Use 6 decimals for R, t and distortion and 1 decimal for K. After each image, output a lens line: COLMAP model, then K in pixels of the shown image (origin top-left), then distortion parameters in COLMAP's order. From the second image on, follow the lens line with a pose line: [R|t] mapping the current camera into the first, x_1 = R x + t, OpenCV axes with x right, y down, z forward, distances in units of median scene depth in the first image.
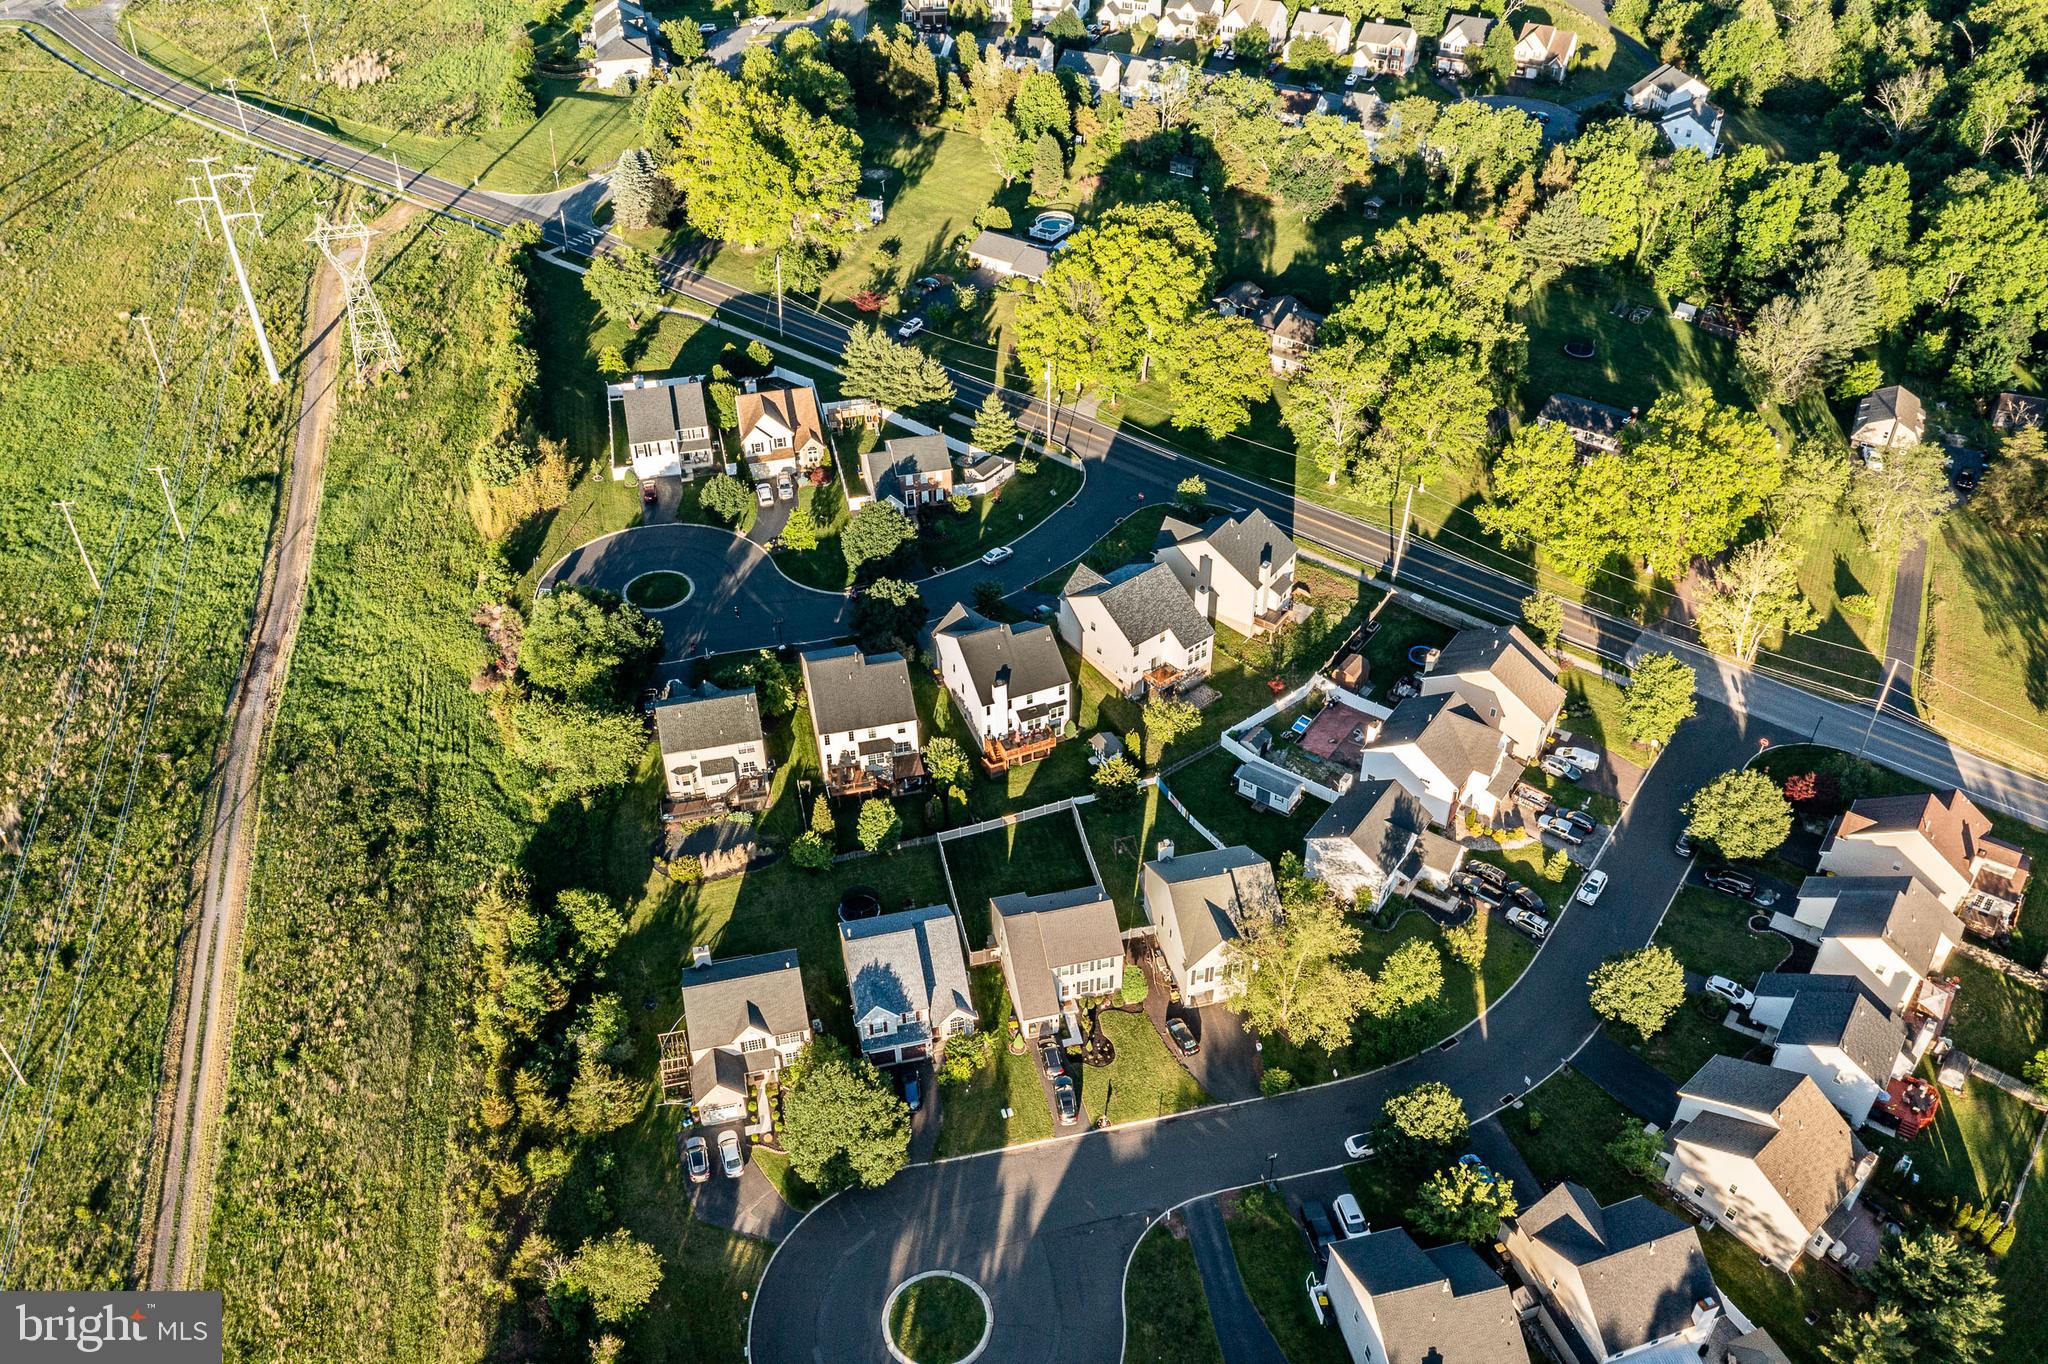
lens RADIAL K [[1635.5, 0, 1020.2], [0, 1635.5, 658.8], [0, 0, 1]] dist [-0.016355, -0.007130]
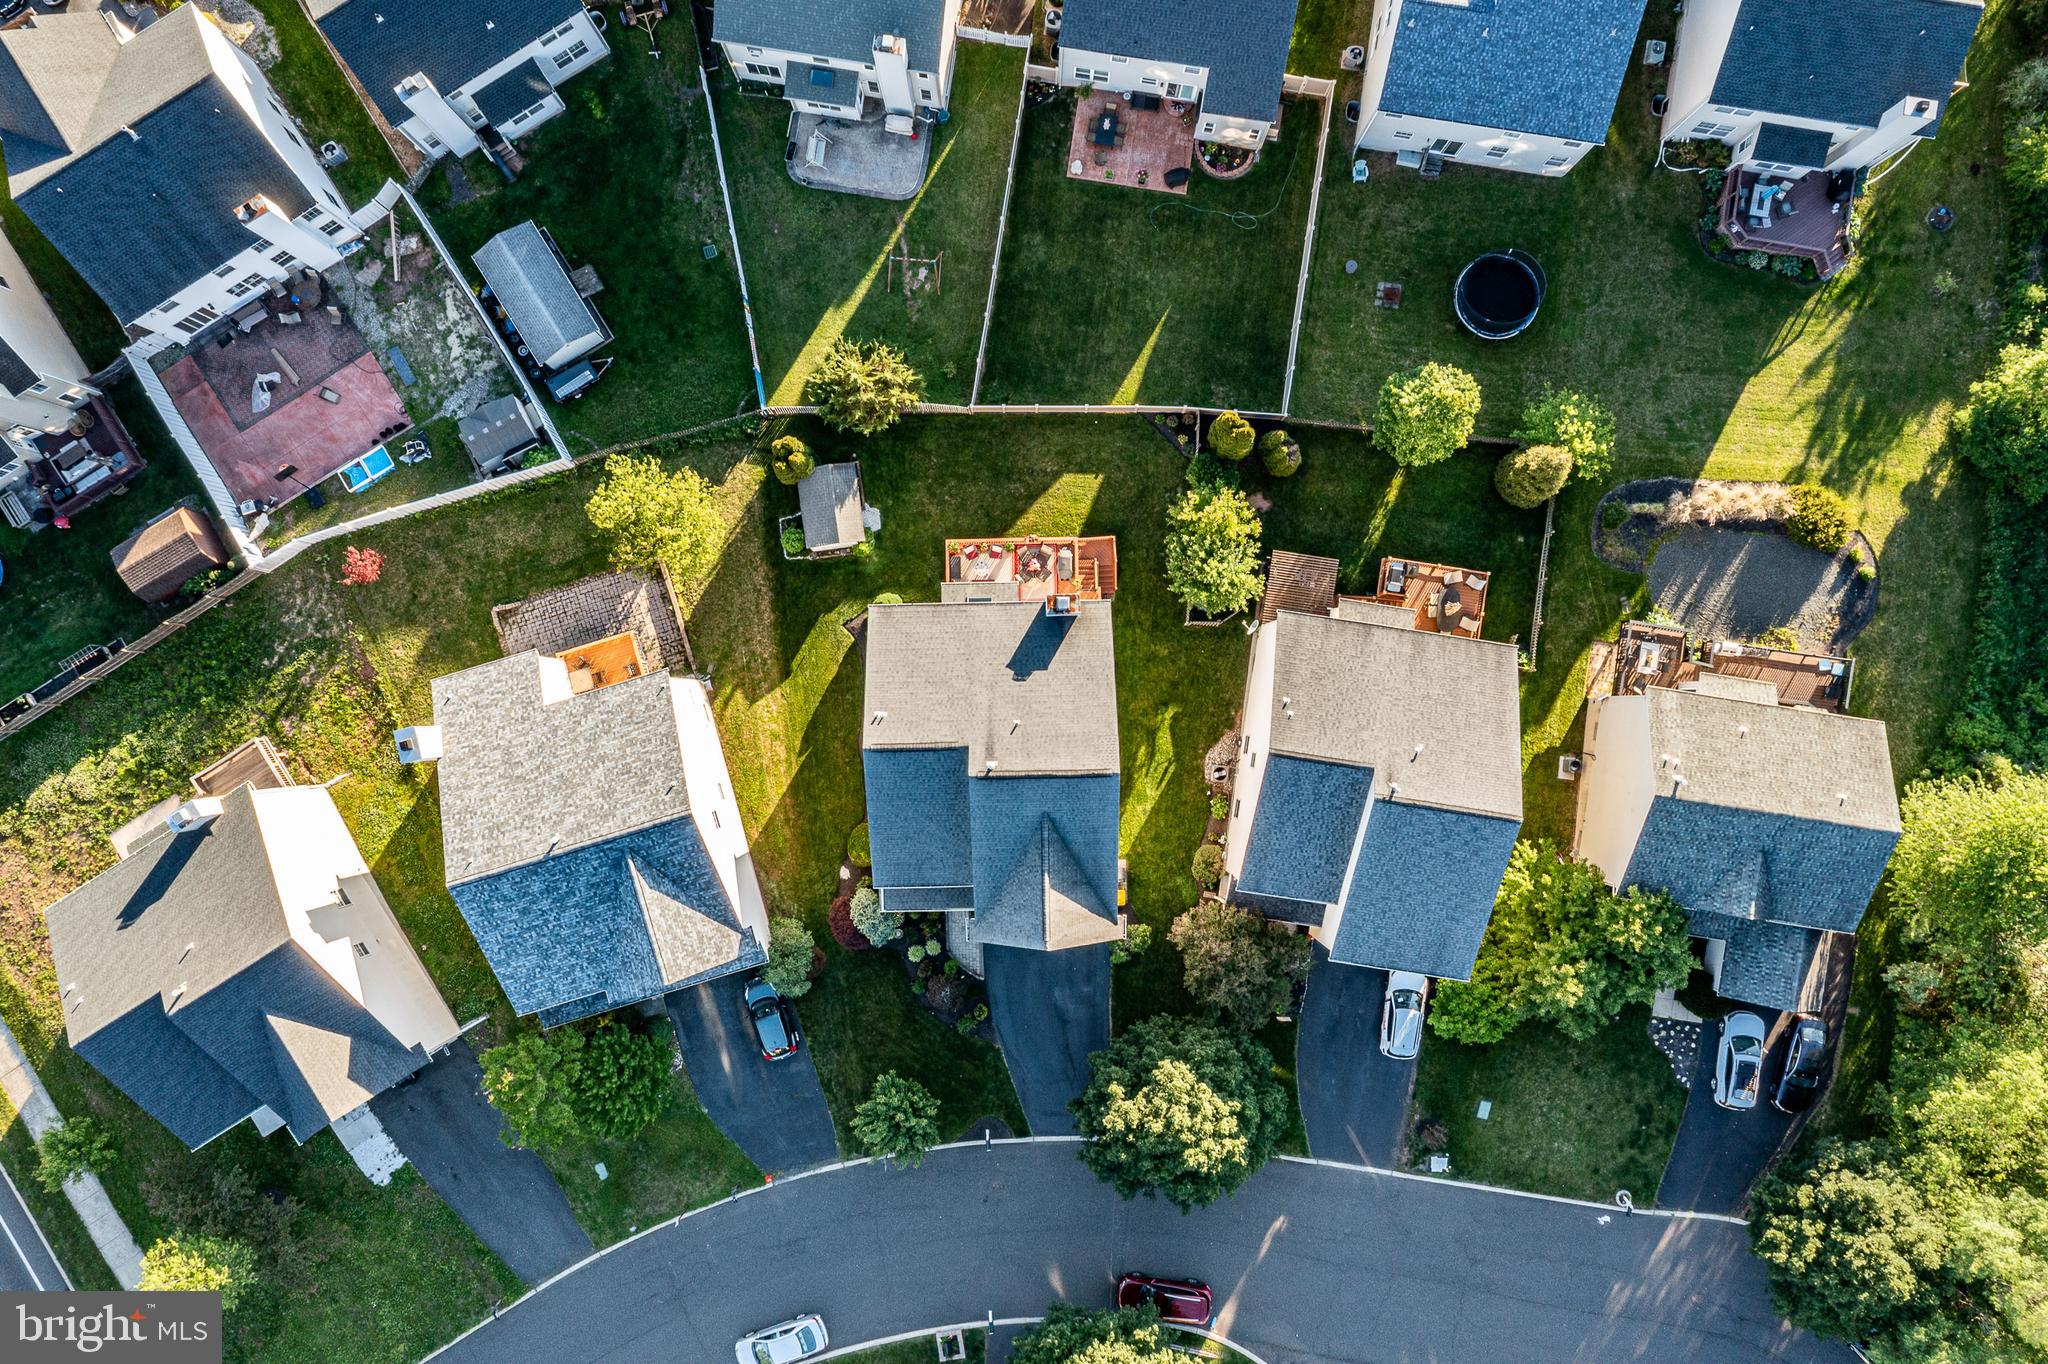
lens RADIAL K [[1635.5, 0, 1020.2], [0, 1635.5, 658.8], [0, 0, 1]] dist [-0.016355, -0.007130]
pose [[-0.927742, -0.372889, 0.015778, -0.012945], [0.236472, -0.554581, 0.797823, -0.298661], [-0.288749, 0.743905, 0.602686, 0.754301]]
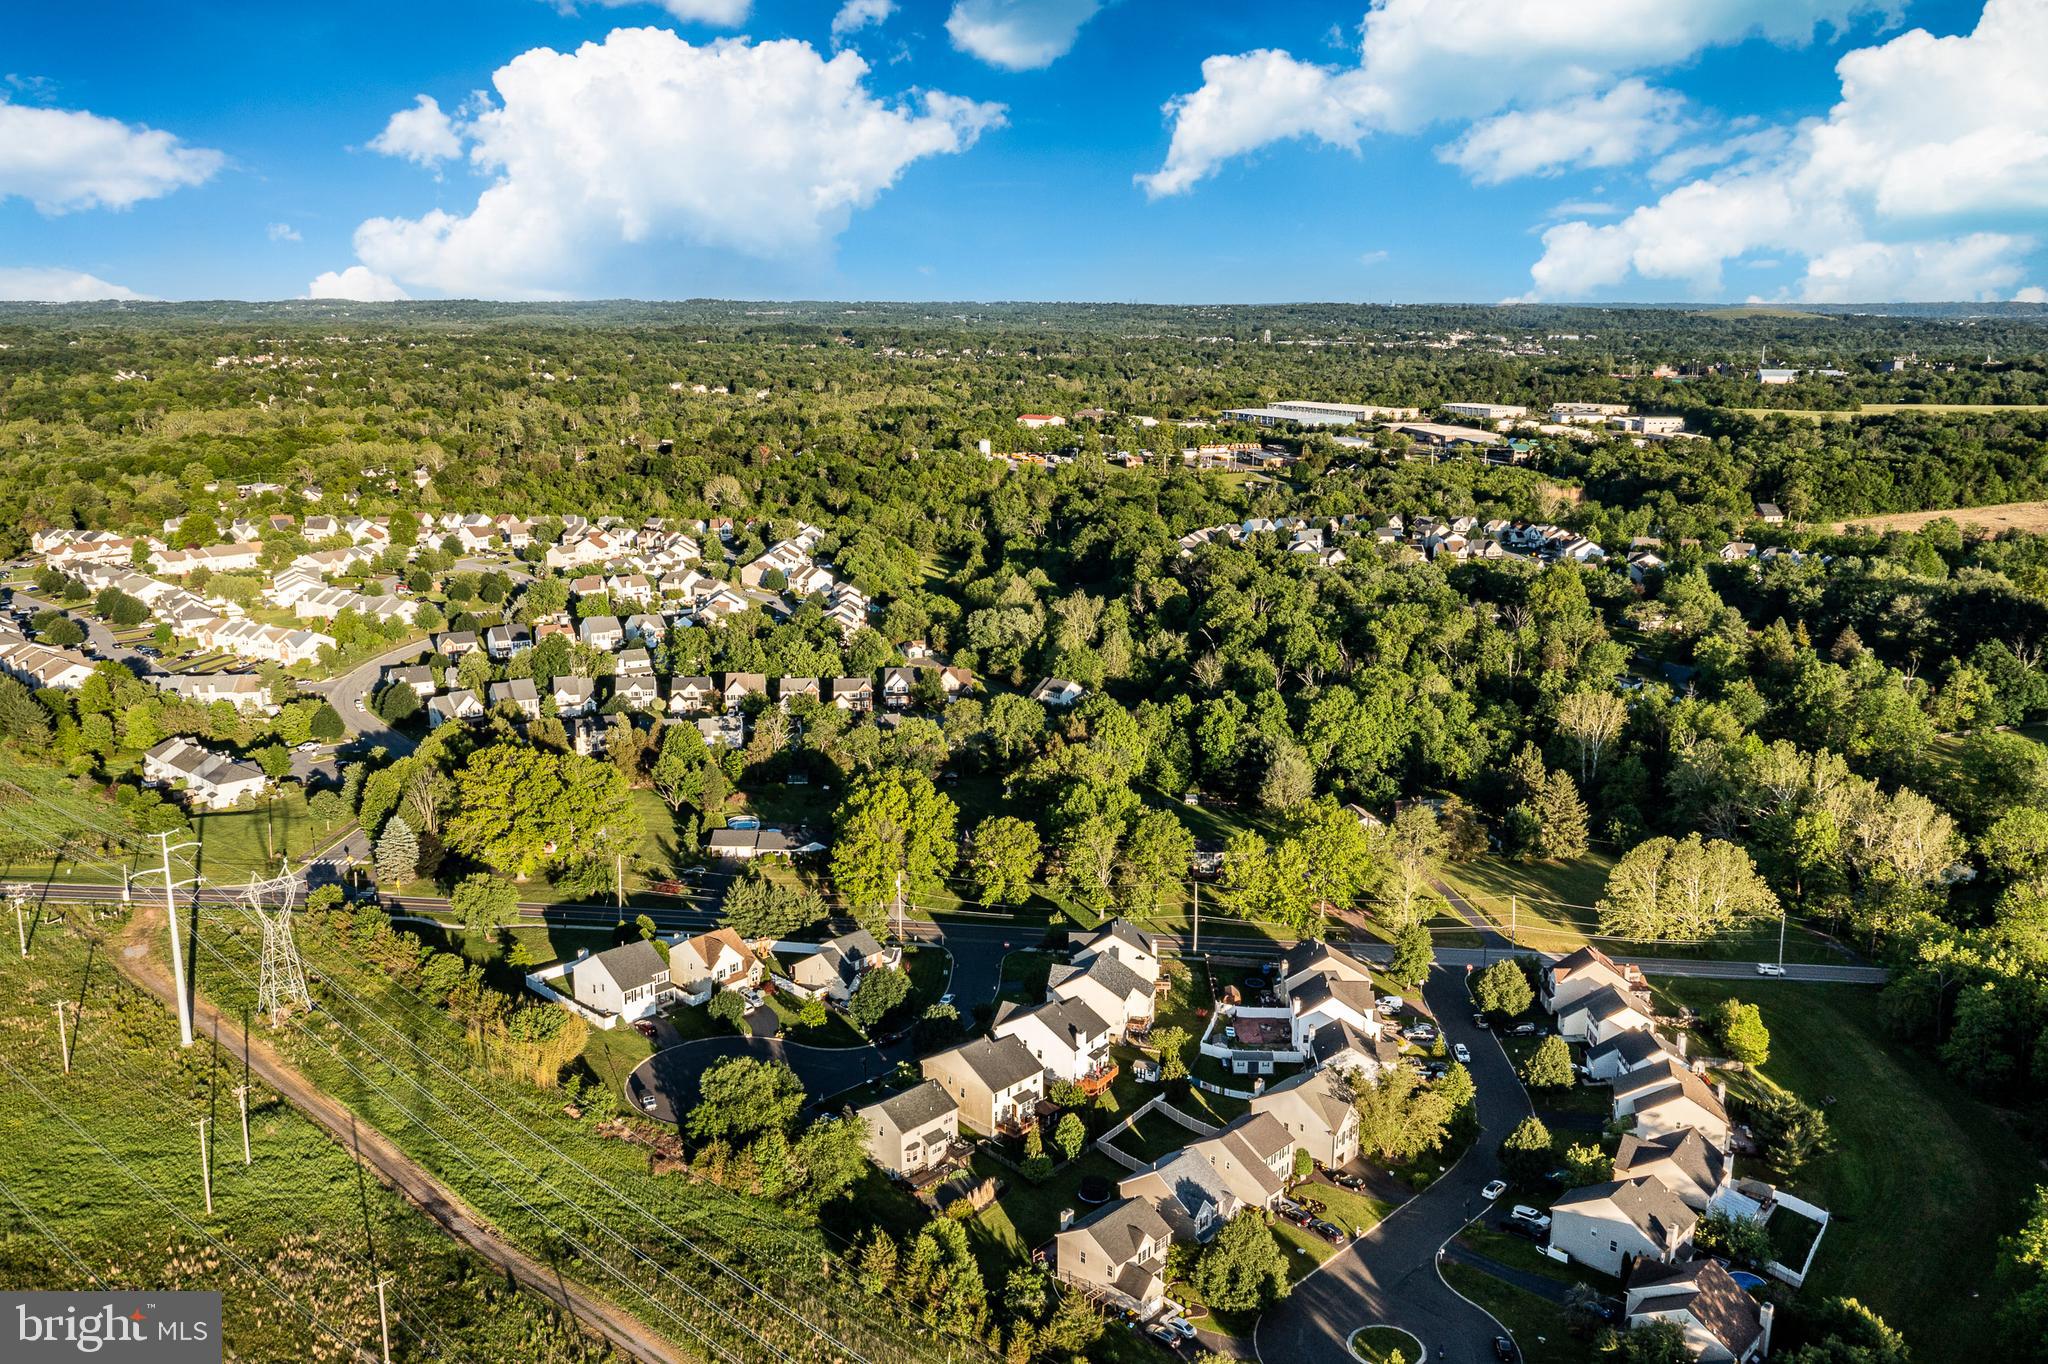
lens RADIAL K [[1635.5, 0, 1020.2], [0, 1635.5, 658.8], [0, 0, 1]] dist [-0.016355, -0.007130]
pose [[0.832064, -0.102117, 0.545198, -0.747728], [0.331080, 0.880046, -0.340449, 0.184244], [-0.445034, 0.463780, 0.766064, -0.164779]]
